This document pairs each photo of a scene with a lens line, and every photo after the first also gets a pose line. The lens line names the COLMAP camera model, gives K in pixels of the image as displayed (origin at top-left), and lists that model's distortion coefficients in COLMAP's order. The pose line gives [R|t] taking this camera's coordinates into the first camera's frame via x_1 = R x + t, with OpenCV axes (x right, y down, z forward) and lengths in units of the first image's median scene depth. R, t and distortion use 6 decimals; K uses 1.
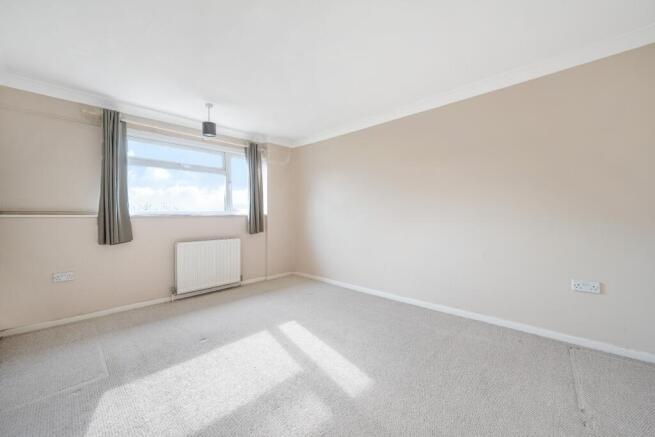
lens RADIAL K [[240.9, 0, 324.9], [0, 240.9, 215.8], [0, 0, 1]] dist [-0.000060, 0.000045]
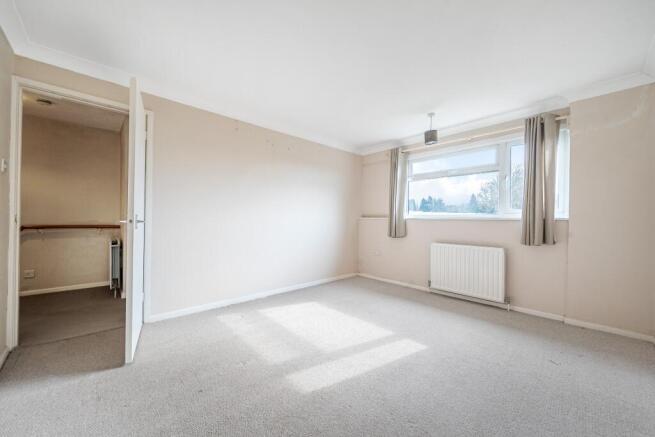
lens RADIAL K [[240.9, 0, 324.9], [0, 240.9, 218.4], [0, 0, 1]] dist [-0.000060, 0.000045]
pose [[-0.018533, 0.003050, -0.999824, 0.547453], [-0.012141, 0.999921, 0.003275, -0.000595], [0.999755, 0.012200, -0.018494, 0.523463]]
